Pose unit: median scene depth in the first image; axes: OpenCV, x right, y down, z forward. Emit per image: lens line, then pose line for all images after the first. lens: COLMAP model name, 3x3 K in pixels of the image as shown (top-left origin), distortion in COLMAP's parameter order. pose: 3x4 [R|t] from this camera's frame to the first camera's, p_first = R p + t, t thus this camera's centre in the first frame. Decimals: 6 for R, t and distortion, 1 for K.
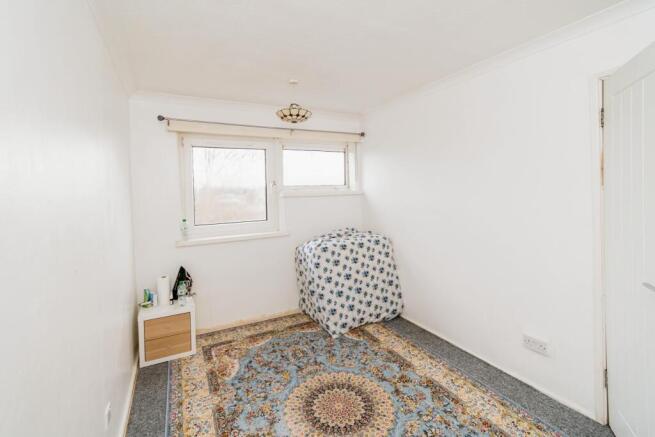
lens RADIAL K [[293.3, 0, 337.1], [0, 293.3, 203.1], [0, 0, 1]] dist [-0.001646, -0.001679]
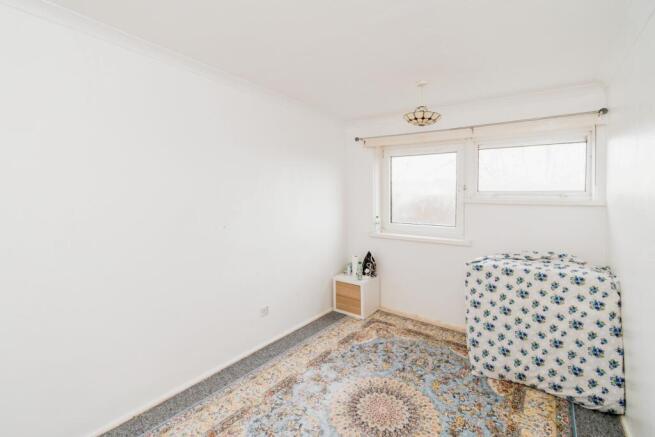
lens RADIAL K [[293.3, 0, 327.8], [0, 293.3, 215.8], [0, 0, 1]] dist [-0.001646, -0.001679]
pose [[0.443145, 0.091380, -0.891780, 0.501956], [-0.064968, 0.995449, 0.069719, -0.019568], [0.894093, 0.027042, 0.447065, 0.240610]]
